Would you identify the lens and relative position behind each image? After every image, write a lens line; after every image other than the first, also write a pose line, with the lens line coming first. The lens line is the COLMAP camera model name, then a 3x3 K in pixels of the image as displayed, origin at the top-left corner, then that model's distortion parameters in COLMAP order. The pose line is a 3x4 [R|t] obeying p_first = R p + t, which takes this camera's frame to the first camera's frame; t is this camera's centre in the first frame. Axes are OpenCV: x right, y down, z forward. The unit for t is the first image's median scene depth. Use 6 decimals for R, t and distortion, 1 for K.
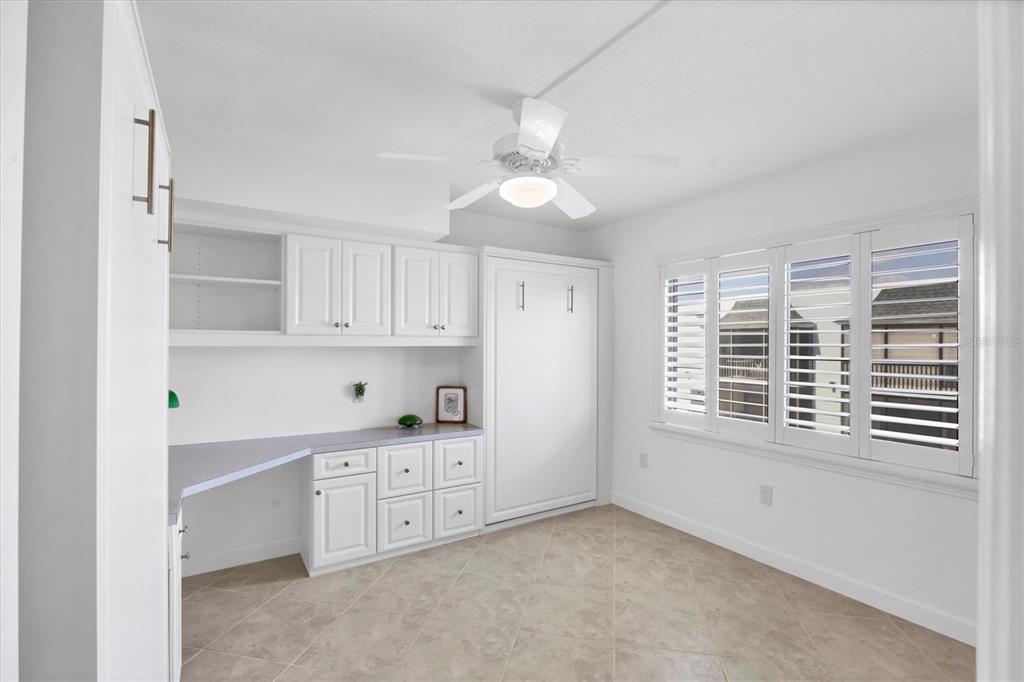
lens RADIAL K [[473.0, 0, 514.3], [0, 473.0, 343.4], [0, 0, 1]] dist [-0.000569, 0.000074]
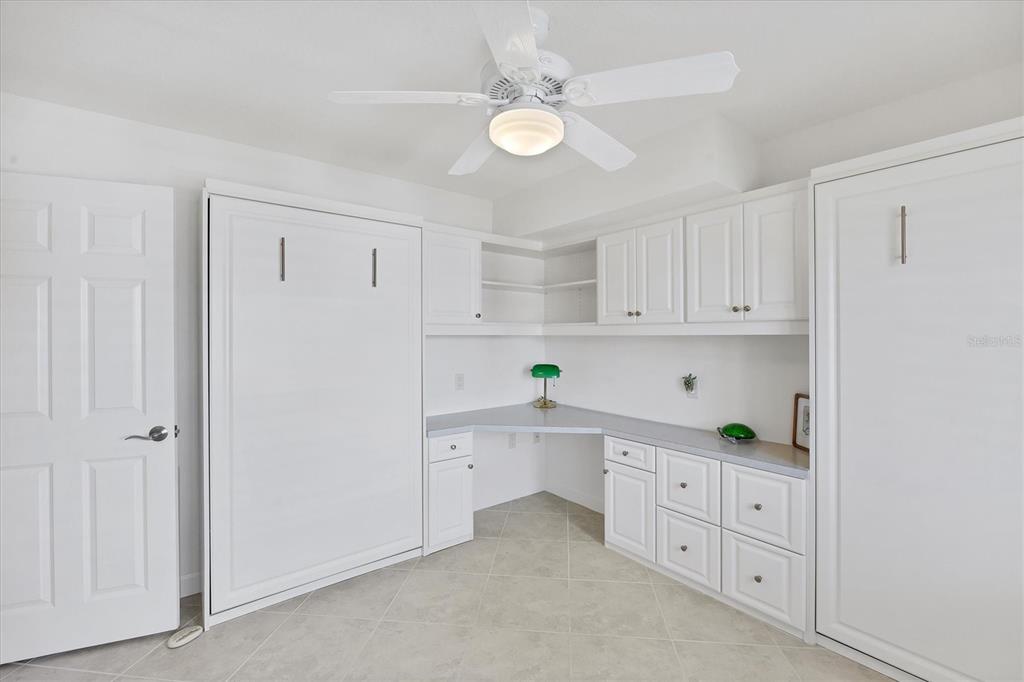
lens RADIAL K [[442.6, 0, 511.6], [0, 442.6, 332.9], [0, 0, 1]] dist [-0.001078, -0.000074]
pose [[0.098759, -0.005339, -0.995097, 0.526290], [0.009833, 0.999942, -0.004389, 0.002359], [0.995063, -0.009352, 0.098806, 0.639018]]
